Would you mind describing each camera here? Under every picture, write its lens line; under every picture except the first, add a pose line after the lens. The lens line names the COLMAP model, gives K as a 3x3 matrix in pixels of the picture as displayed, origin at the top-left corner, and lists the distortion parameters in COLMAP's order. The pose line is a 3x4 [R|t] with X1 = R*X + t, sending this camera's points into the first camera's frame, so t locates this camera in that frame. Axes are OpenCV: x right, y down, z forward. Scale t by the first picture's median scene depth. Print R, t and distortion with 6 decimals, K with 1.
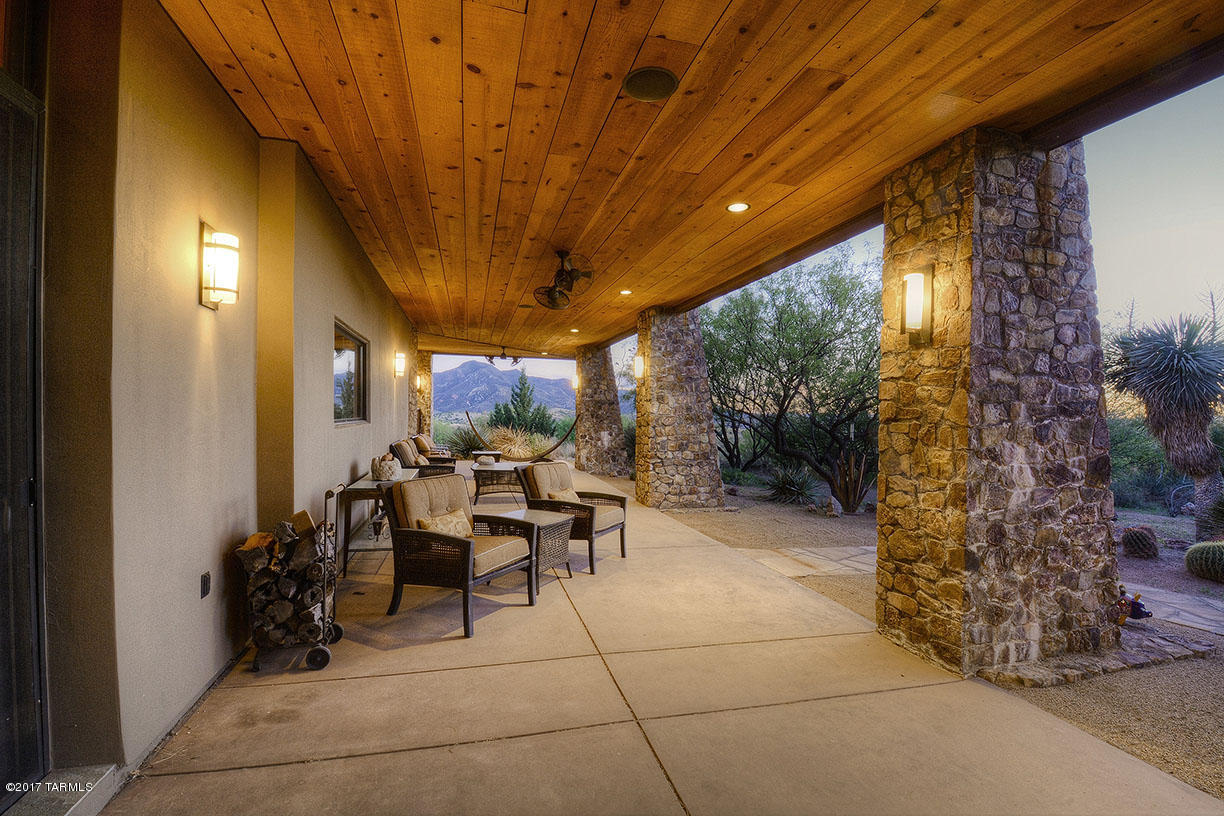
lens RADIAL K [[552.7, 0, 612.7], [0, 552.7, 419.3], [0, 0, 1]] dist [-0.001544, -0.000272]
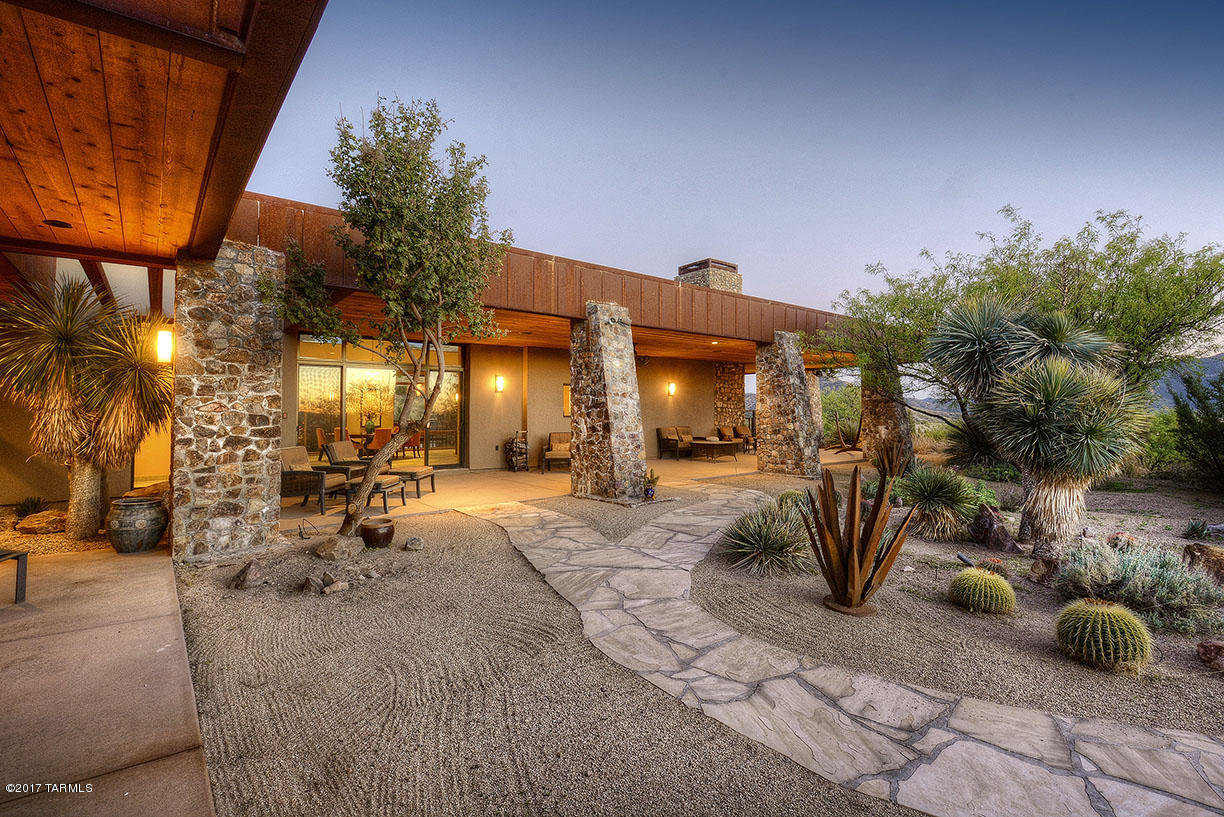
lens RADIAL K [[552.7, 0, 608.4], [0, 552.7, 404.4], [0, 0, 1]] dist [-0.001544, -0.000272]
pose [[0.418845, -0.029808, -0.907569, 3.387405], [-0.000633, 0.999451, -0.033118, 0.066061], [0.908058, 0.014446, 0.418596, -0.116797]]
